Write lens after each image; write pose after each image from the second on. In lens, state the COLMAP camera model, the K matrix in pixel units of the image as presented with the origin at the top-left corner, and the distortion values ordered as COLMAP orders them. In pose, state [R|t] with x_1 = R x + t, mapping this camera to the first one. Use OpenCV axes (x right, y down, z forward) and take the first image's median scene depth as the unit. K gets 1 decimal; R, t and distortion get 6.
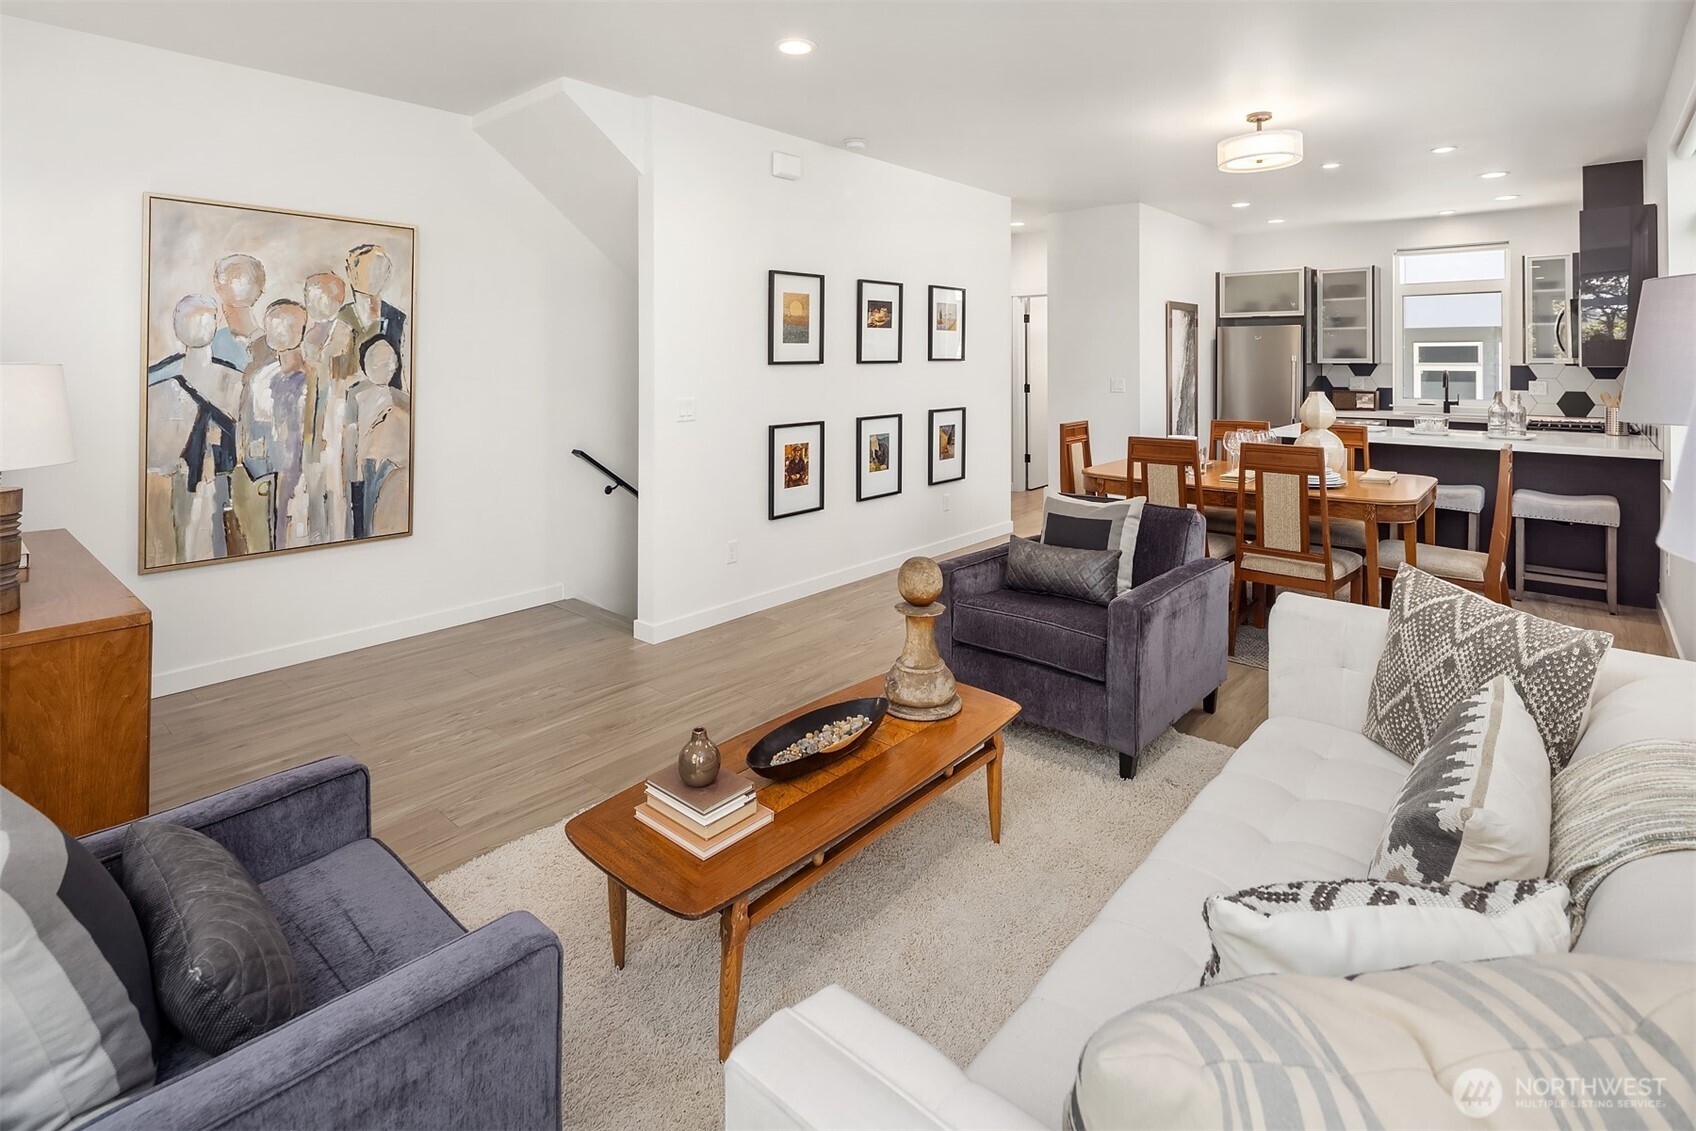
lens RADIAL K [[830.4, 0, 851.7], [0, 830.4, 357.4], [0, 0, 1]] dist [0.003827, -0.003987]
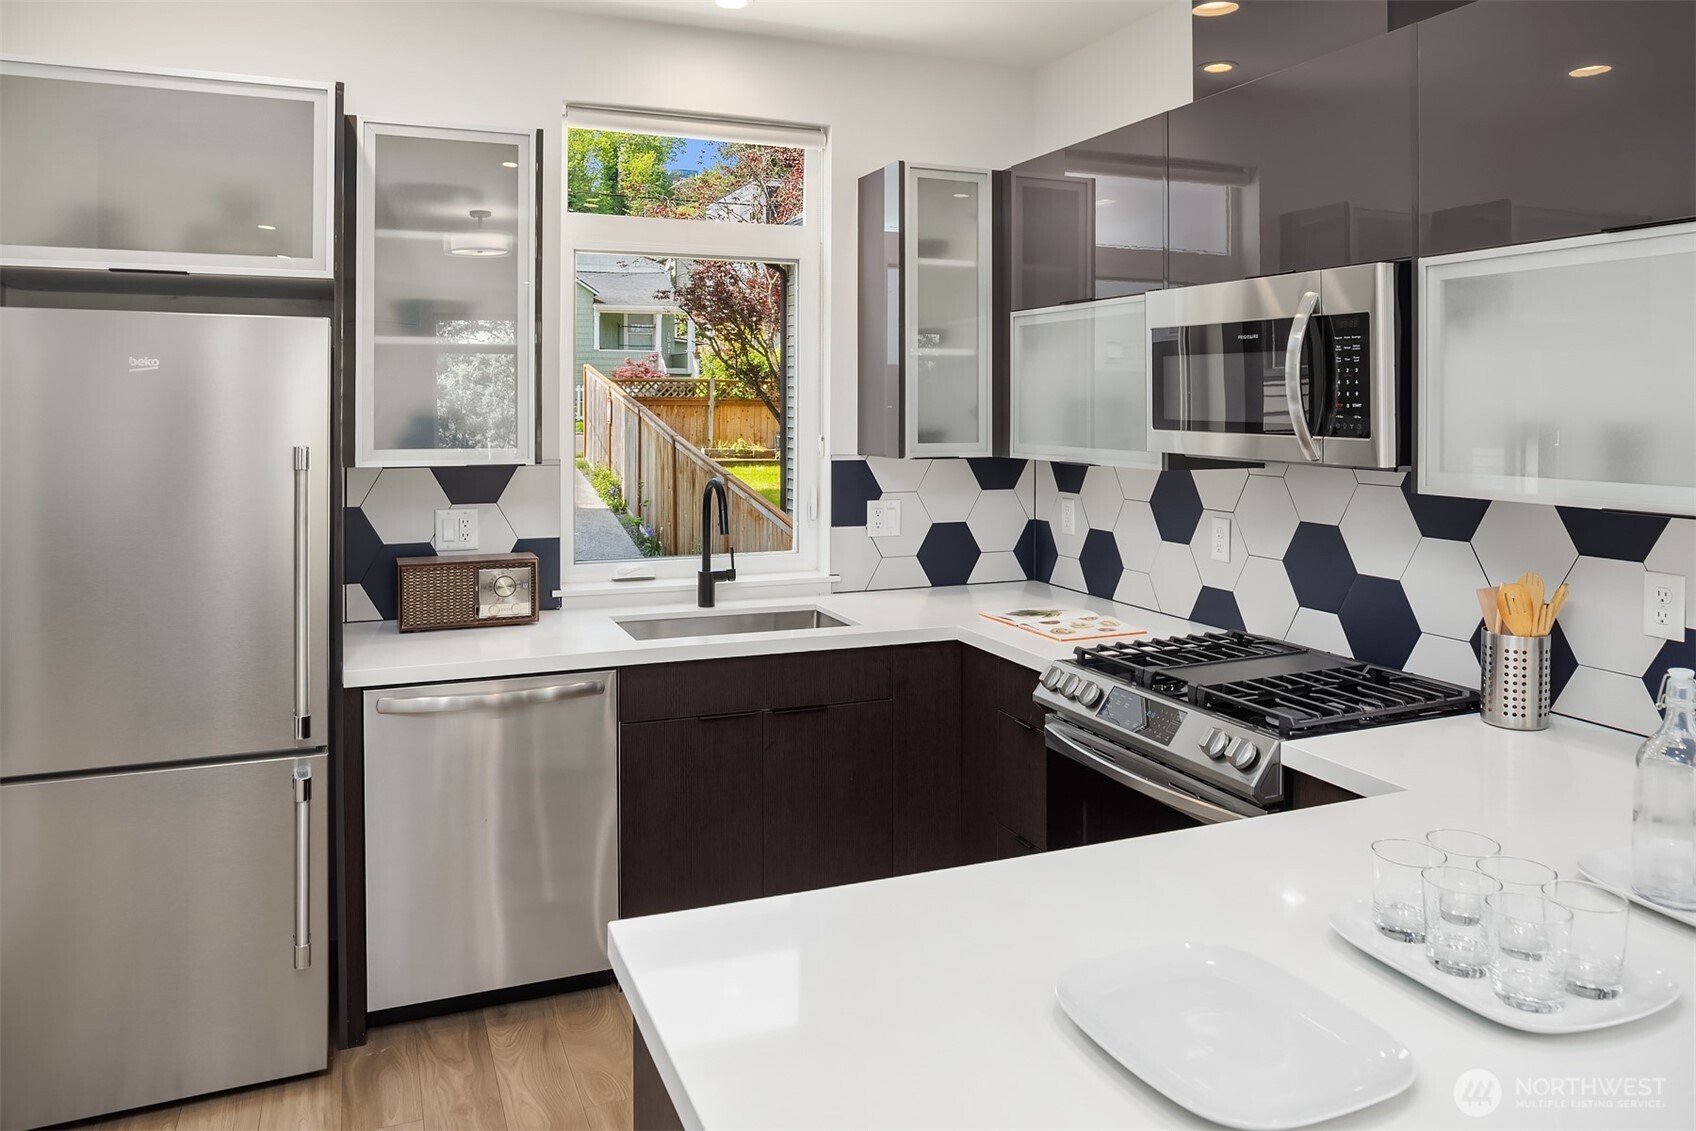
lens RADIAL K [[1188.0, 0, 847.1], [0, 1188.0, 410.3], [0, 0, 1]] dist [-0.040807, 0.015924]
pose [[0.445940, -0.001399, 0.895062, 0.303017], [-0.005116, 0.999978, 0.004112, -0.014293], [-0.895048, -0.006413, 0.445924, 0.716262]]
